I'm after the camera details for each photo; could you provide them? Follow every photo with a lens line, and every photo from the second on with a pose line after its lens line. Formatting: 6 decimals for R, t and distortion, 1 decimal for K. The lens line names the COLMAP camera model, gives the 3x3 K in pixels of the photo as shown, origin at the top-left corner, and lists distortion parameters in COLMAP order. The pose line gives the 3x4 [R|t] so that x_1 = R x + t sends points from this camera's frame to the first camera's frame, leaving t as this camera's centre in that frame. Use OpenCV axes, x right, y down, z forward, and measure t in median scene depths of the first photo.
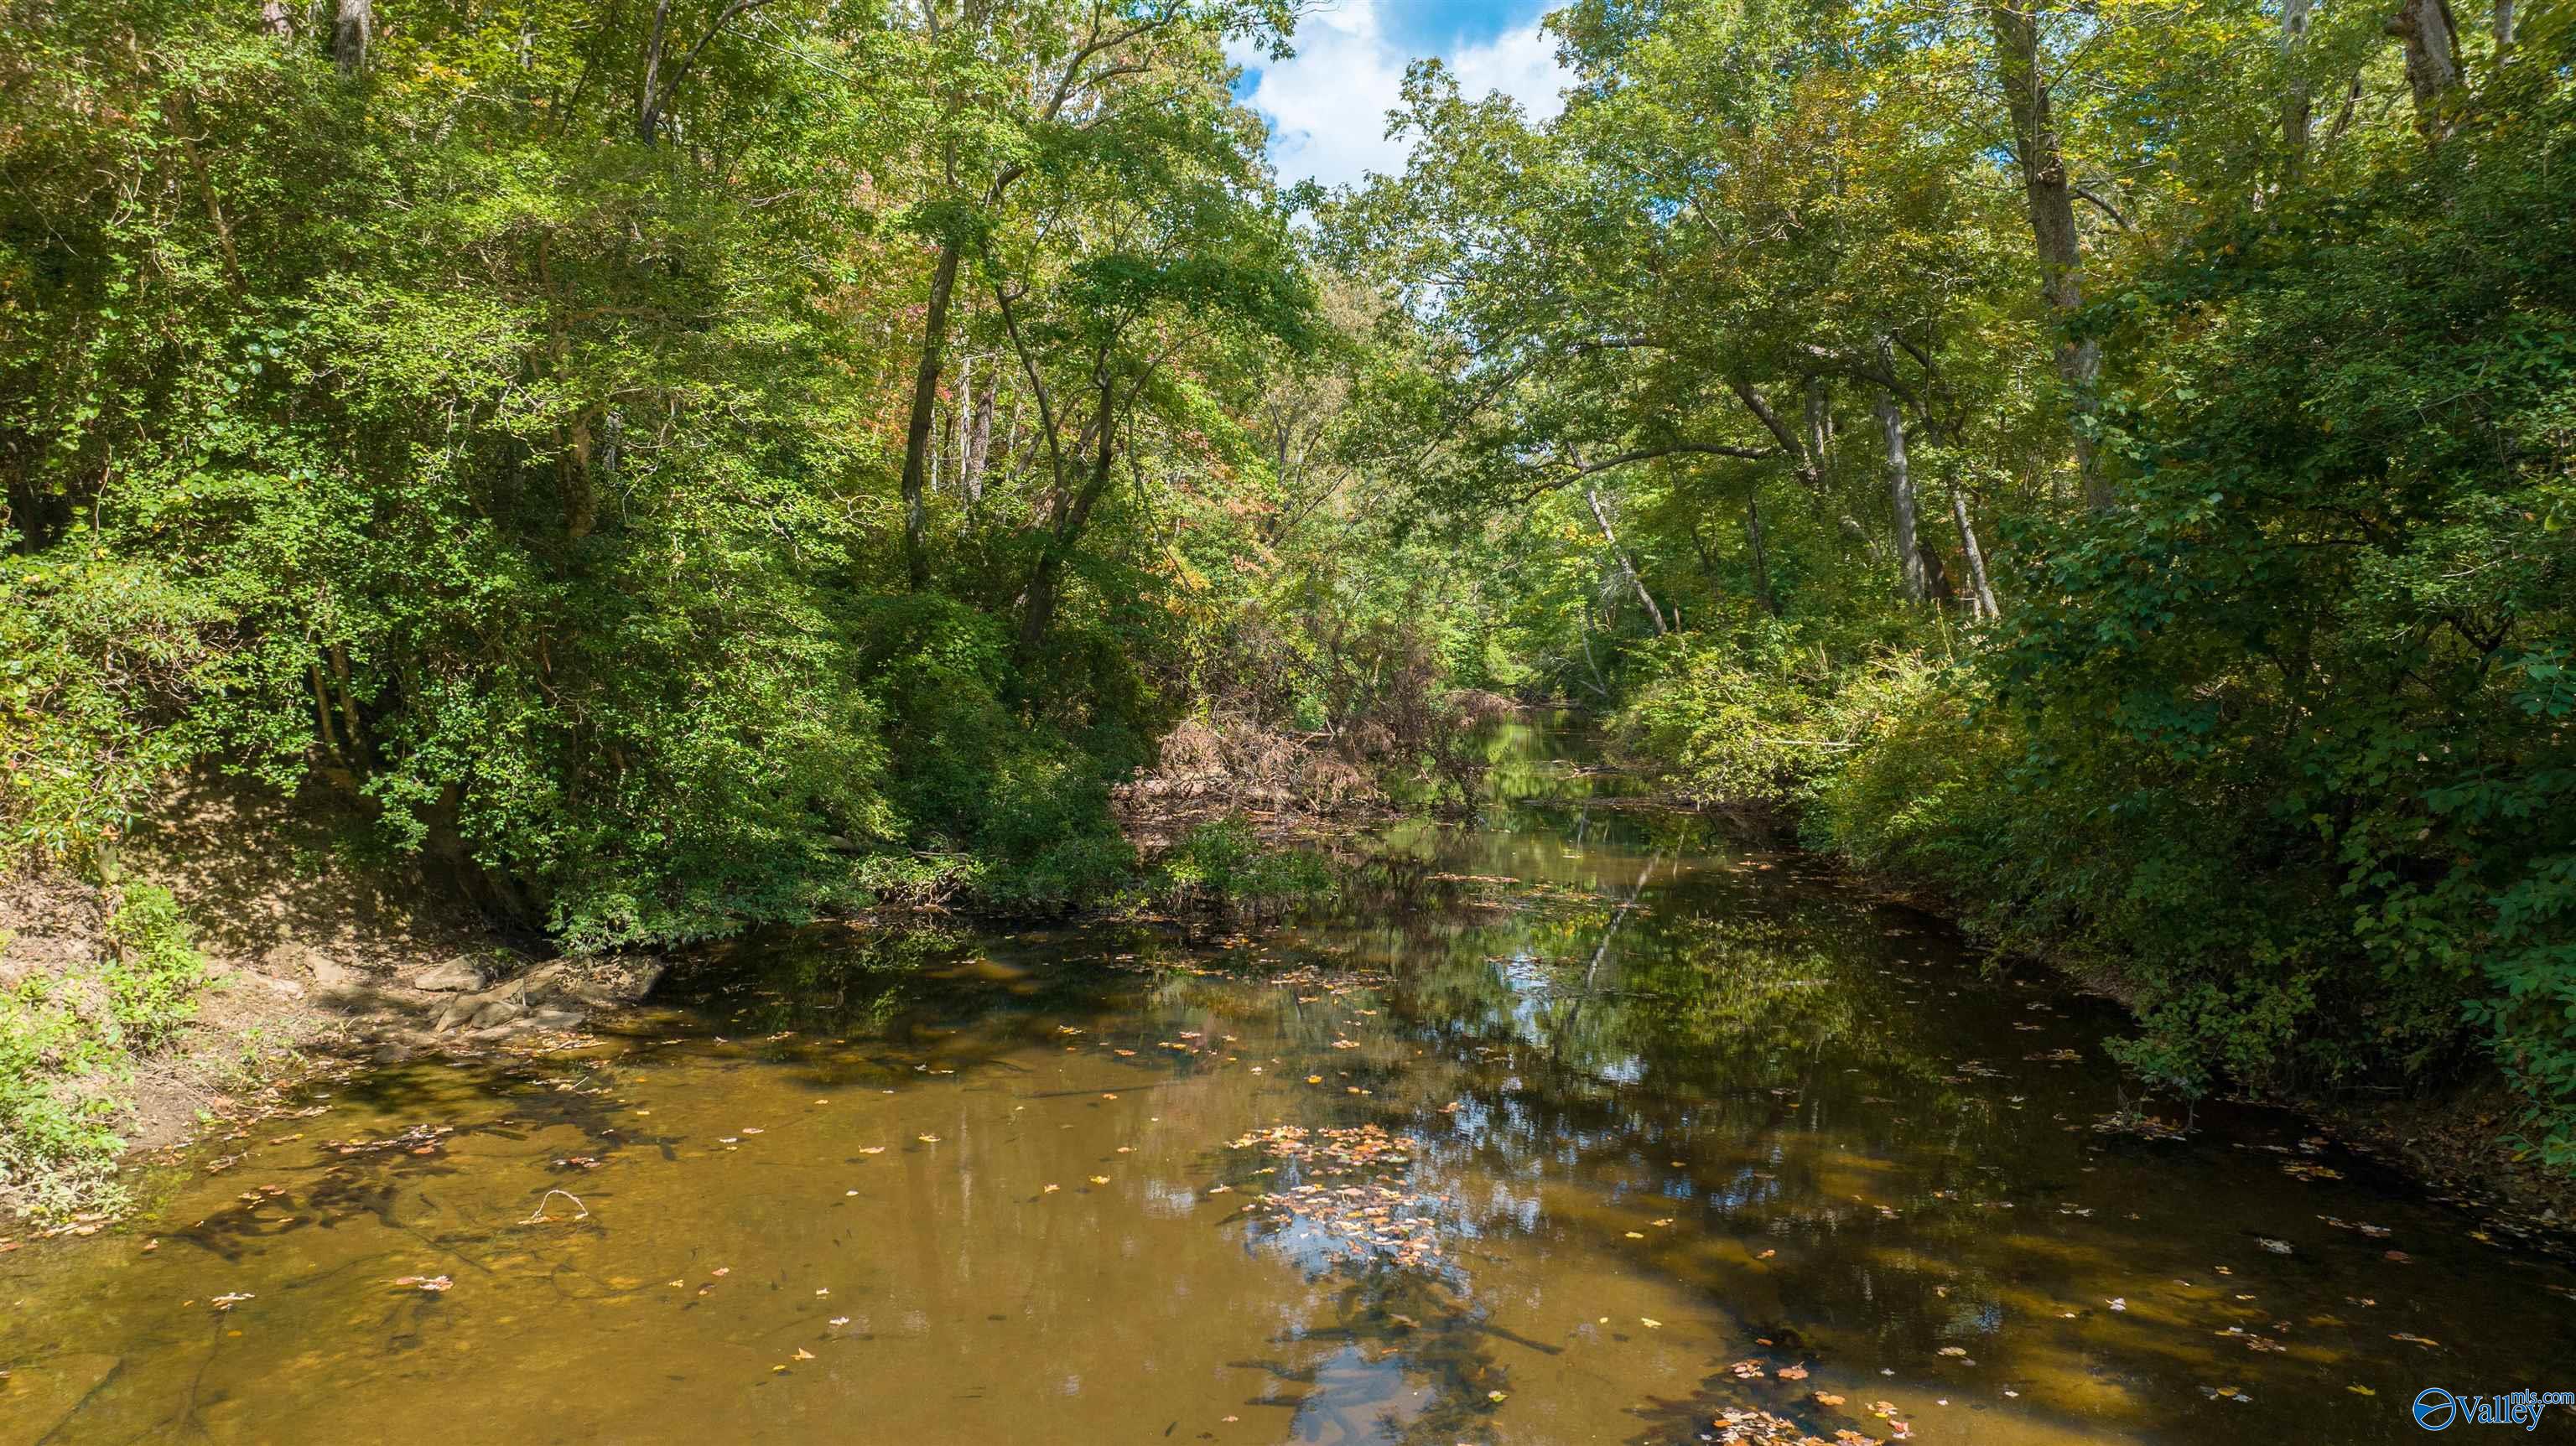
lens RADIAL K [[1816.1, 0, 1287.4], [0, 1816.1, 714.9], [0, 0, 1]] dist [-0.027047, 0.028437]
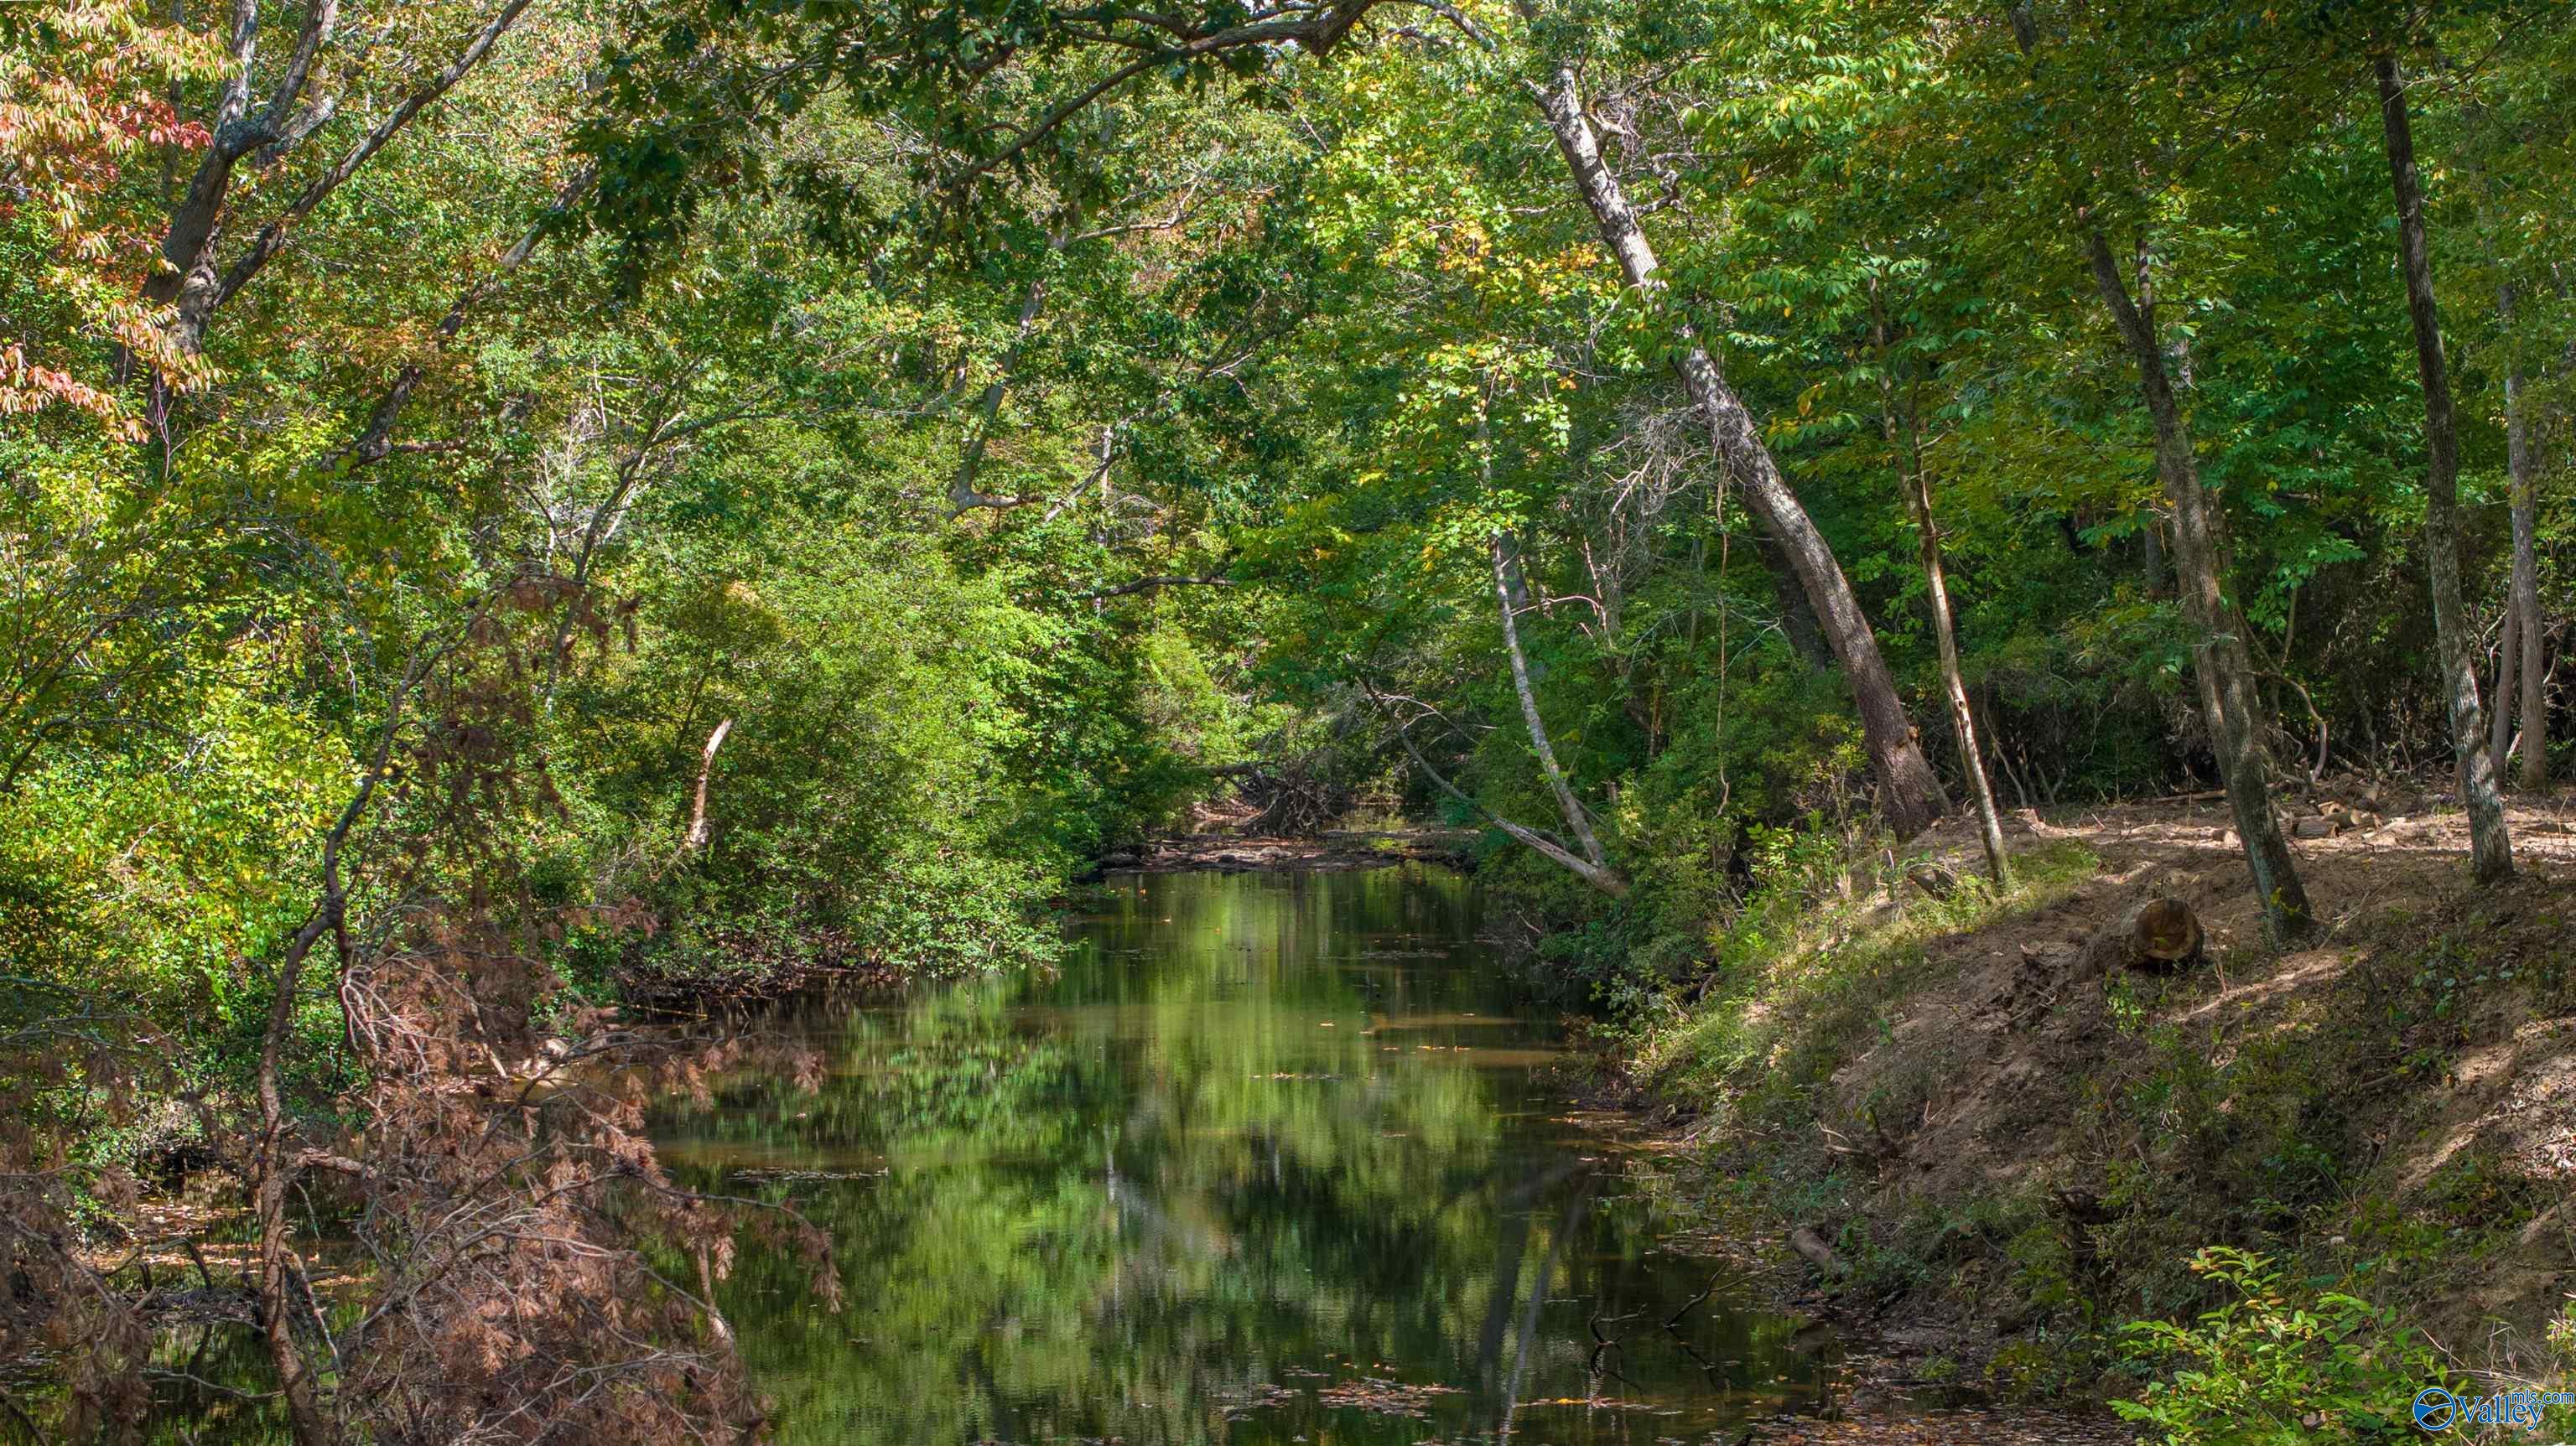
lens RADIAL K [[5195.5, 0, 1286.2], [0, 5195.5, 724.8], [0, 0, 1]] dist [-0.074498, 0.000000]
pose [[0.990797, -0.008953, 0.135061, 0.025816], [0.010619, 0.999876, -0.011622, -0.019957], [-0.134940, 0.012949, 0.990769, 0.224870]]
